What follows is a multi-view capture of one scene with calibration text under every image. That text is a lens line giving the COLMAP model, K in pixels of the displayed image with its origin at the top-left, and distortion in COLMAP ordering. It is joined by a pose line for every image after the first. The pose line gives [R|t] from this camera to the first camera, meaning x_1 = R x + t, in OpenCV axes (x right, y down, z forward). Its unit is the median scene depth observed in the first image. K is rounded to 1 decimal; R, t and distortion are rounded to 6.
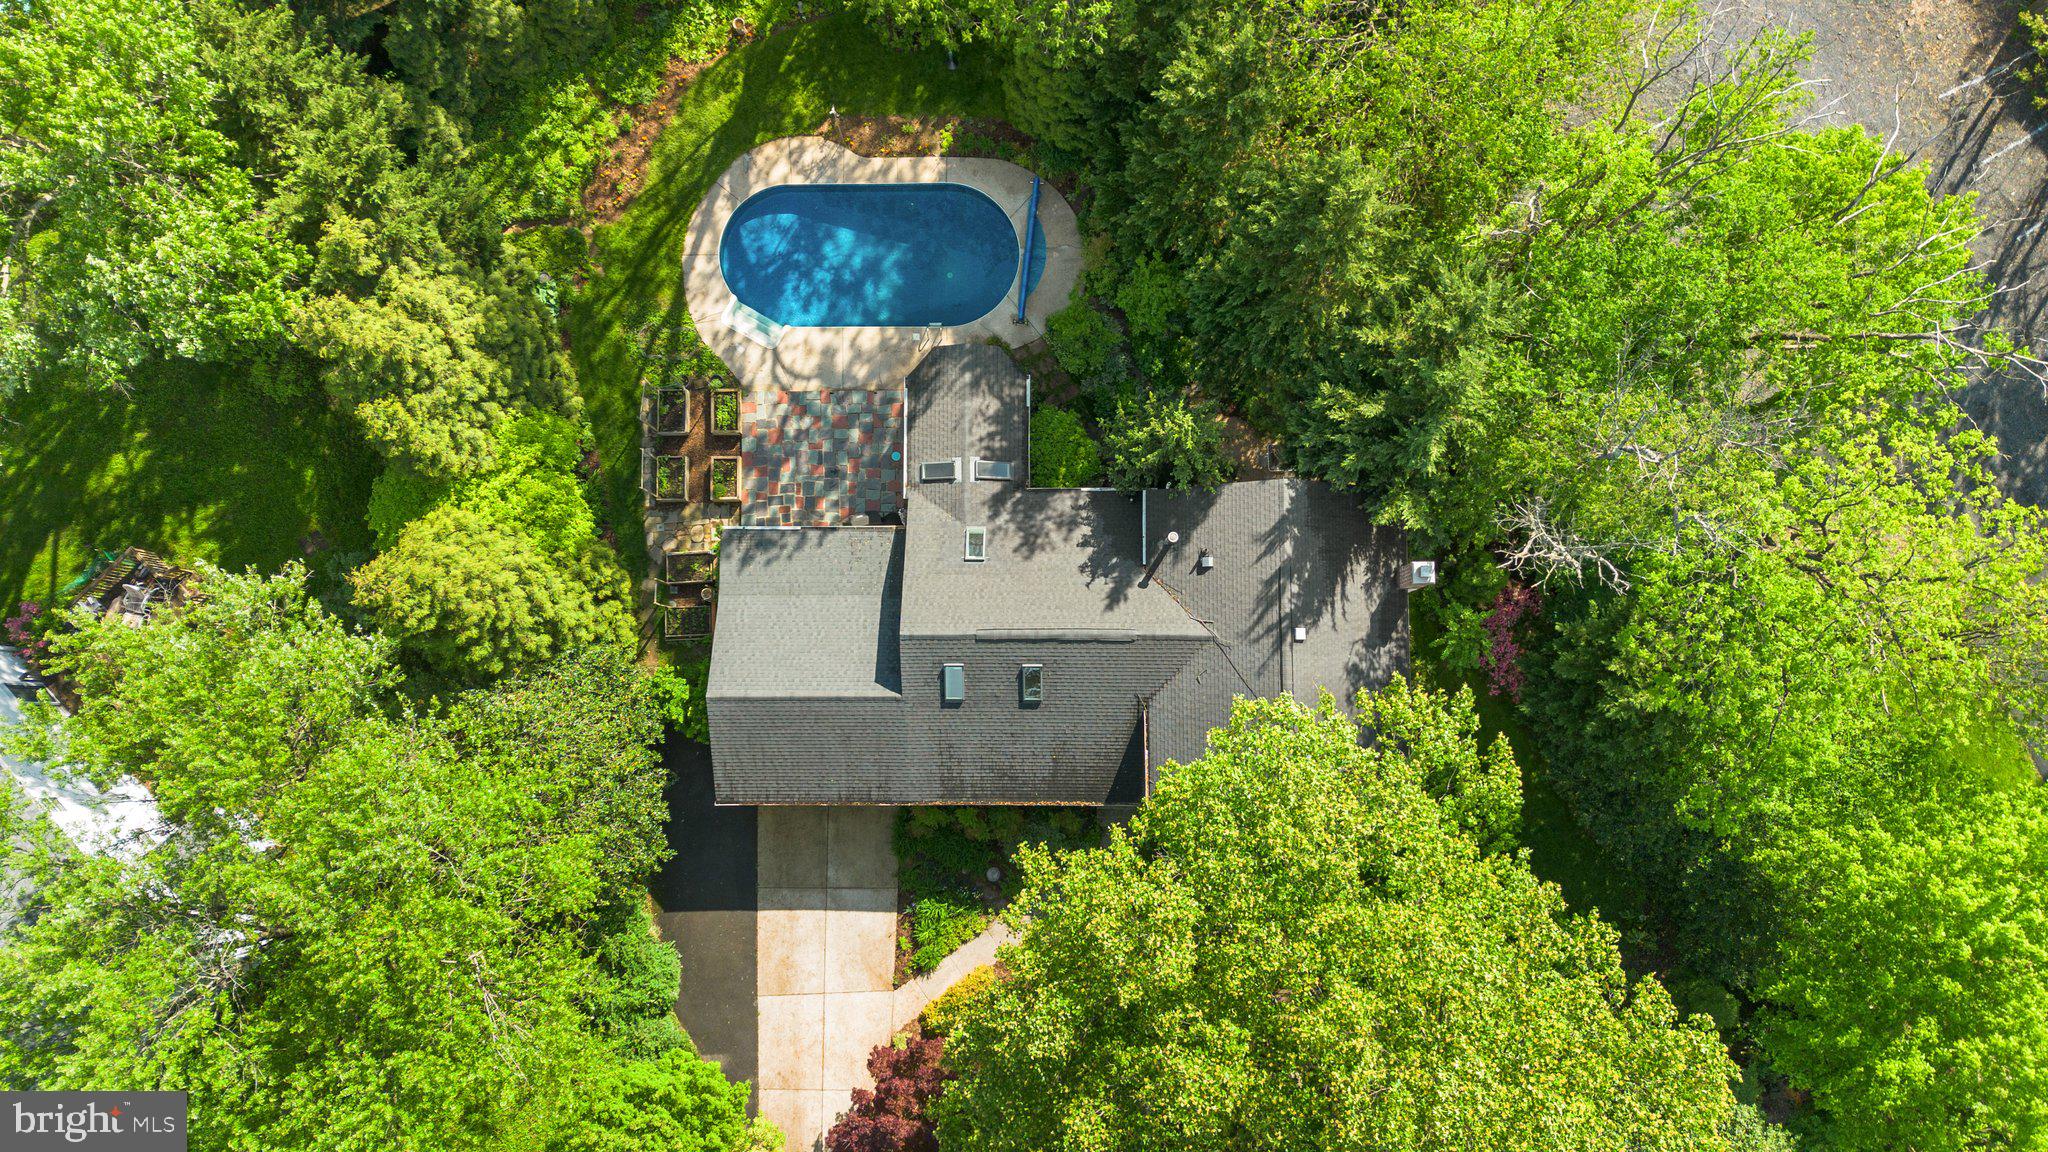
lens RADIAL K [[1425.4, 0, 1031.3], [0, 1425.4, 576.5], [0, 0, 1]] dist [0.041601, -0.052899]
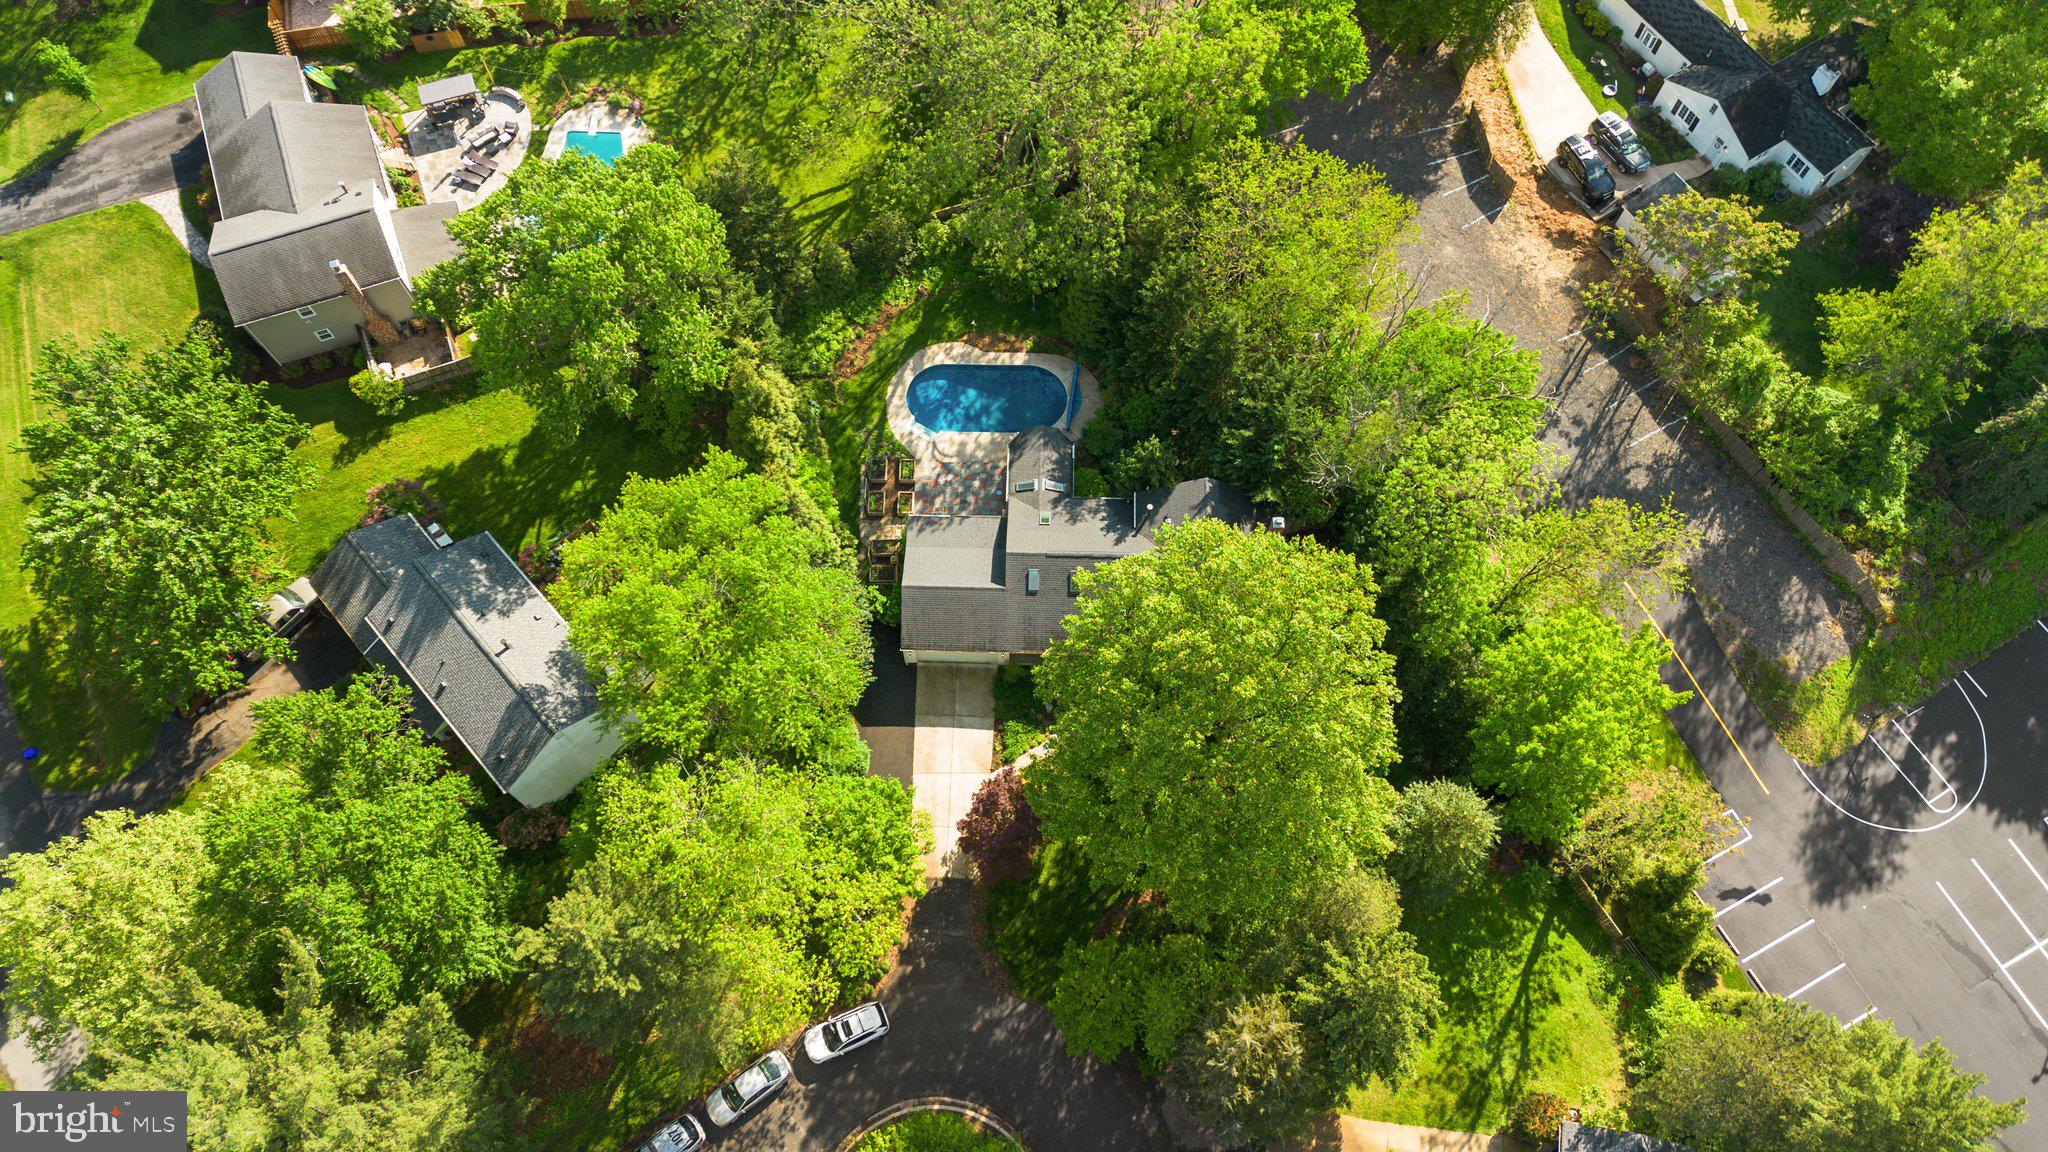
lens RADIAL K [[1381.5, 0, 1025.0], [0, 1381.5, 601.2], [0, 0, 1]] dist [0.028670, -0.003352]
pose [[0.999682, 0.025101, 0.002267, -0.061027], [-0.023272, 0.953878, -0.299293, 0.571308], [-0.009675, 0.299145, 0.954159, -0.647083]]
